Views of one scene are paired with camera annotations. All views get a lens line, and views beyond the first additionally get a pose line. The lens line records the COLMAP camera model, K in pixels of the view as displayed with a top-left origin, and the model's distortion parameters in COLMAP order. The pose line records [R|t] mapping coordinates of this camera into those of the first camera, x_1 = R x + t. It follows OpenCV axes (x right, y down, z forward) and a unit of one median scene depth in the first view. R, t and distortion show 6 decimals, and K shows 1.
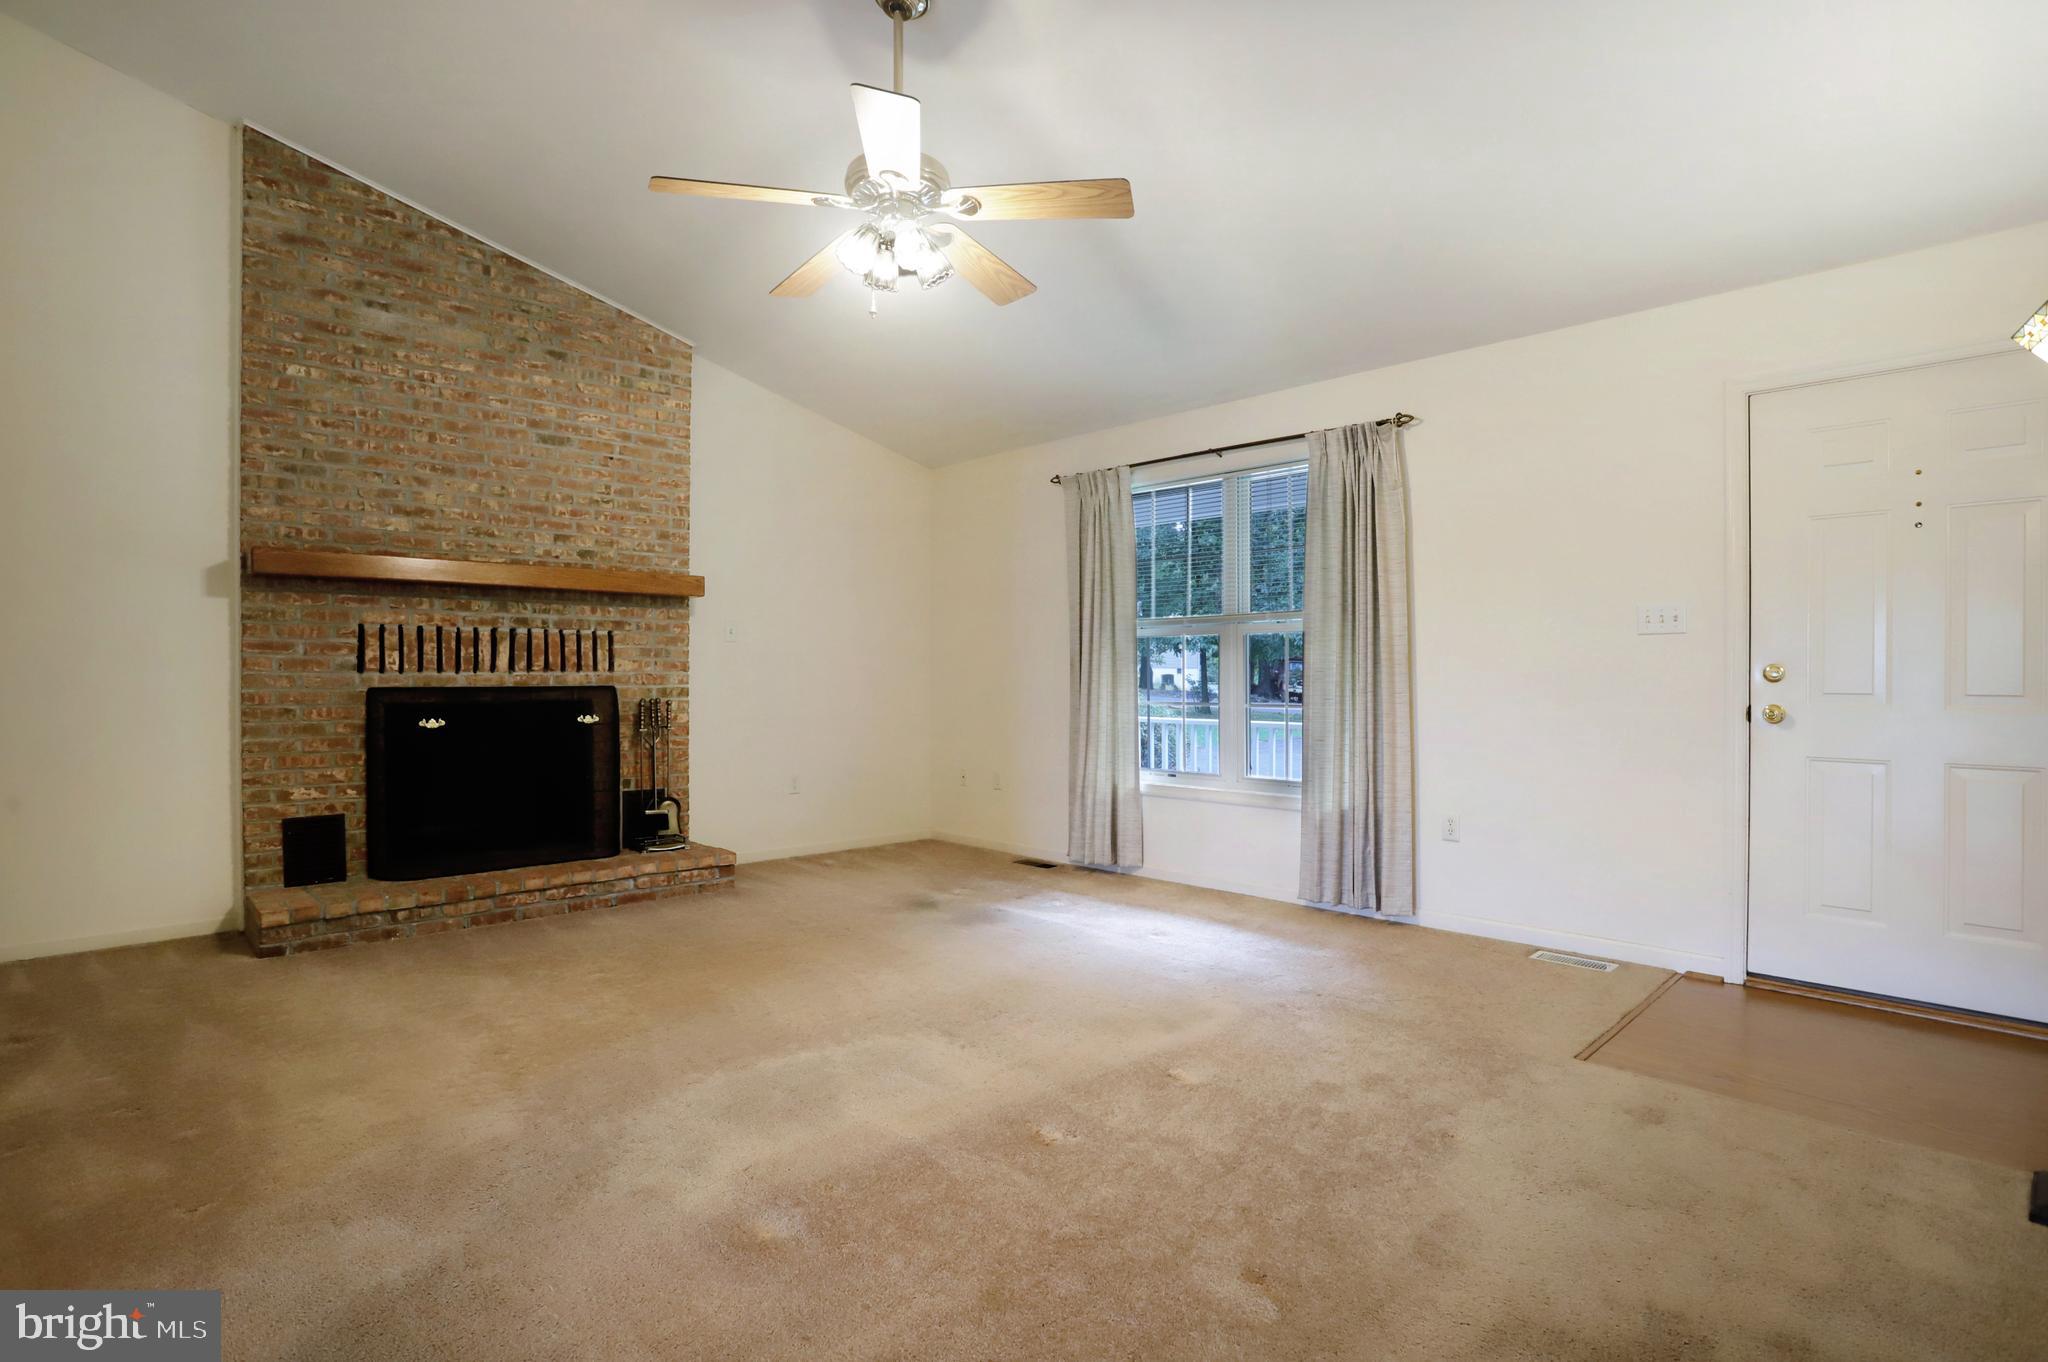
lens RADIAL K [[1026.9, 0, 1024.0], [0, 1026.9, 681.0], [0, 0, 1]] dist [-0.067276, 0.037922]
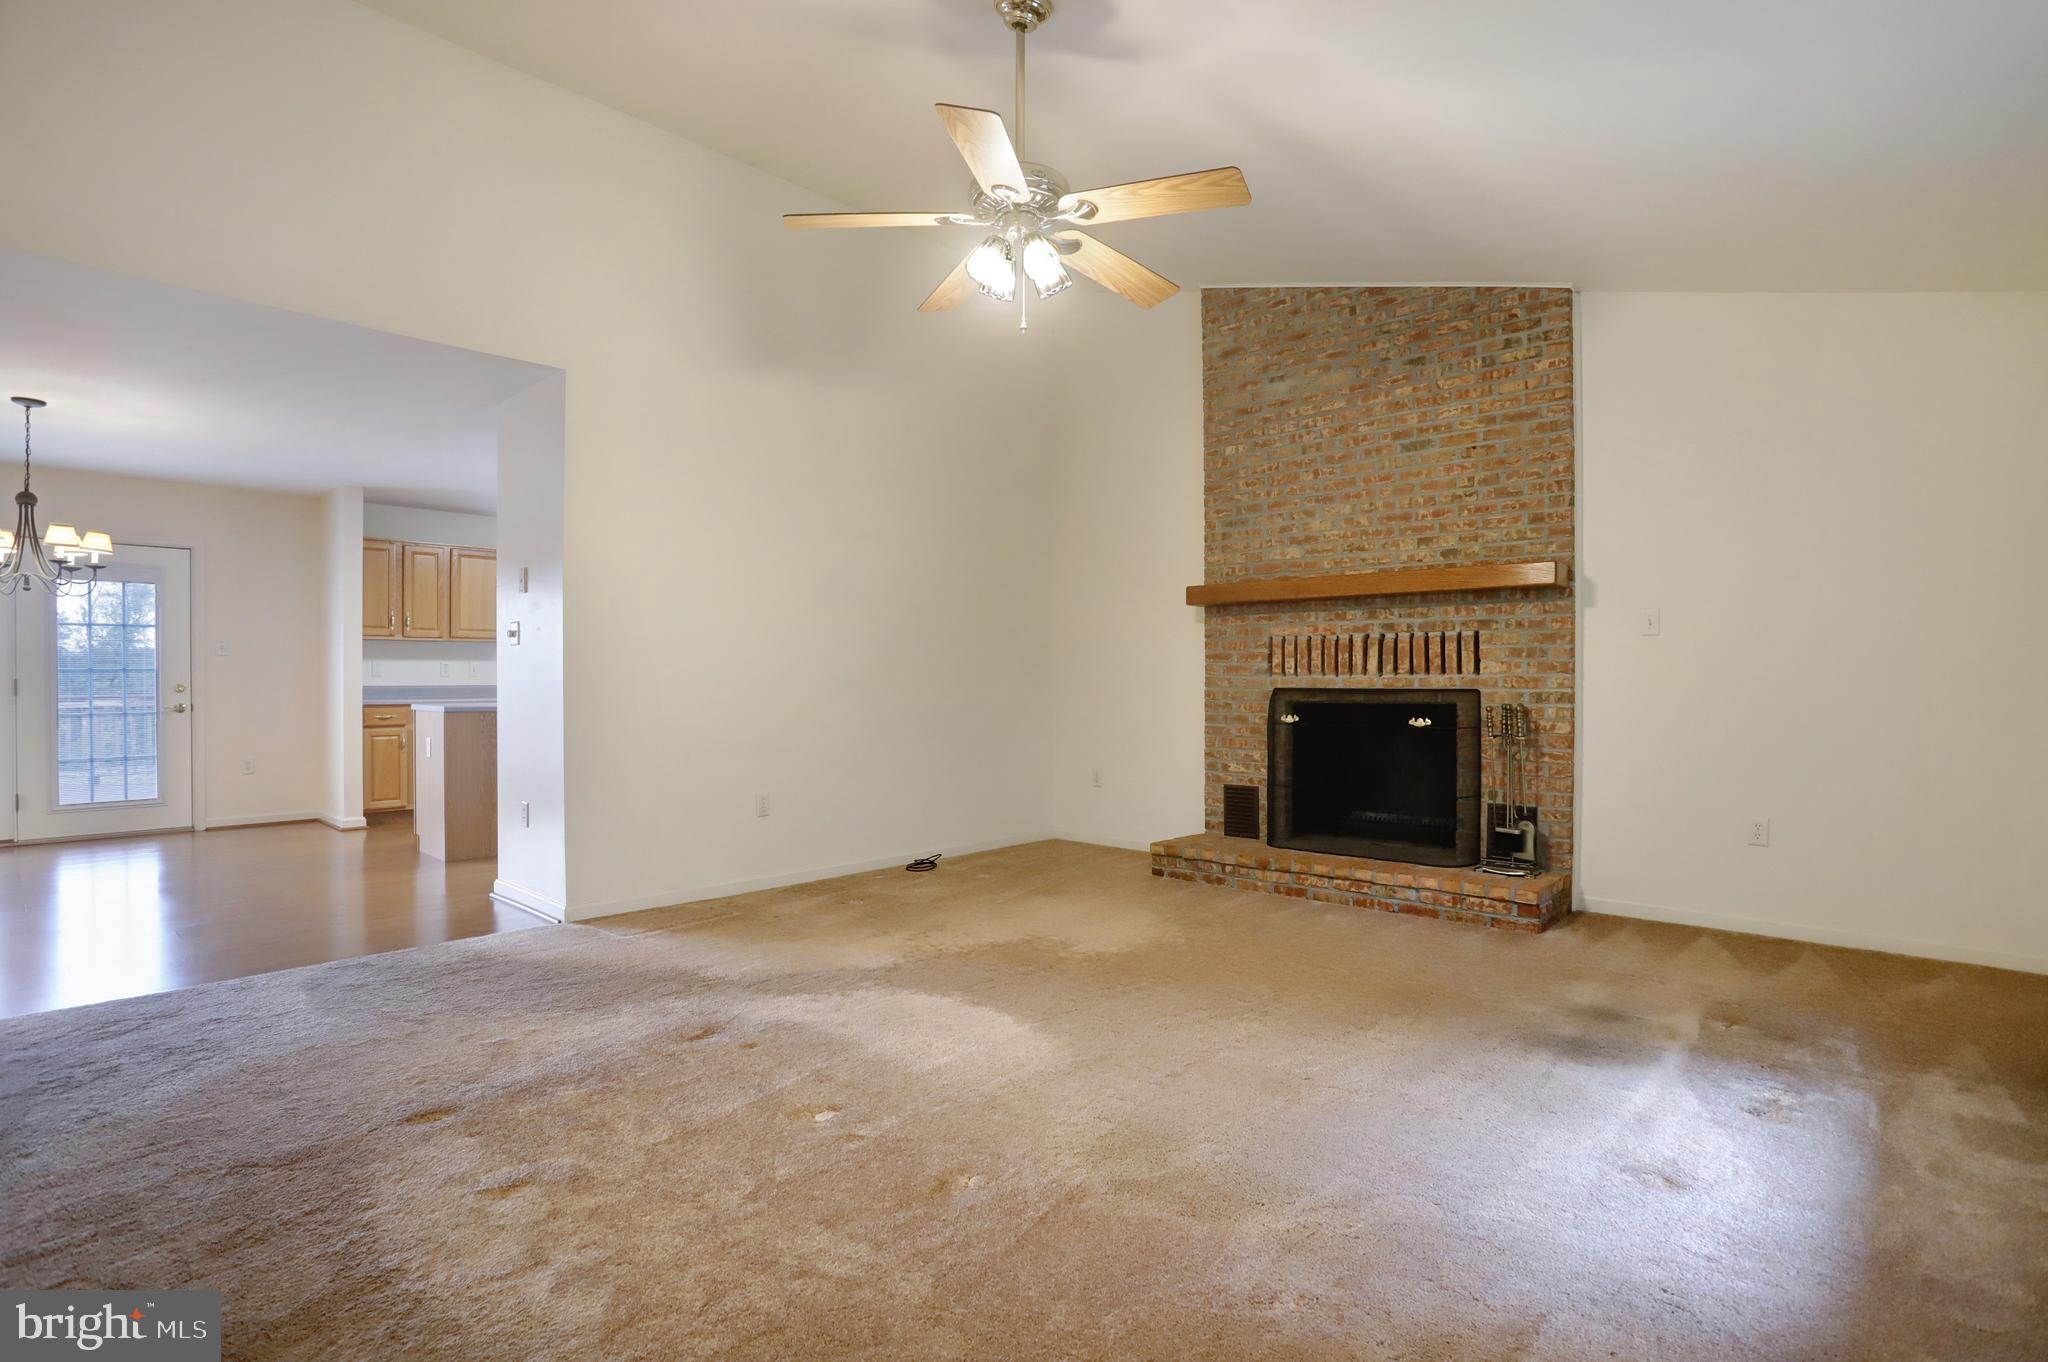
lens RADIAL K [[1026.9, 0, 1024.0], [0, 1026.9, 681.0], [0, 0, 1]] dist [-0.067276, 0.037922]
pose [[0.057685, 0.001861, -0.998333, 0.542906], [-0.005958, 0.999981, 0.001520, -0.001866], [0.998317, 0.005861, 0.057695, 0.565784]]
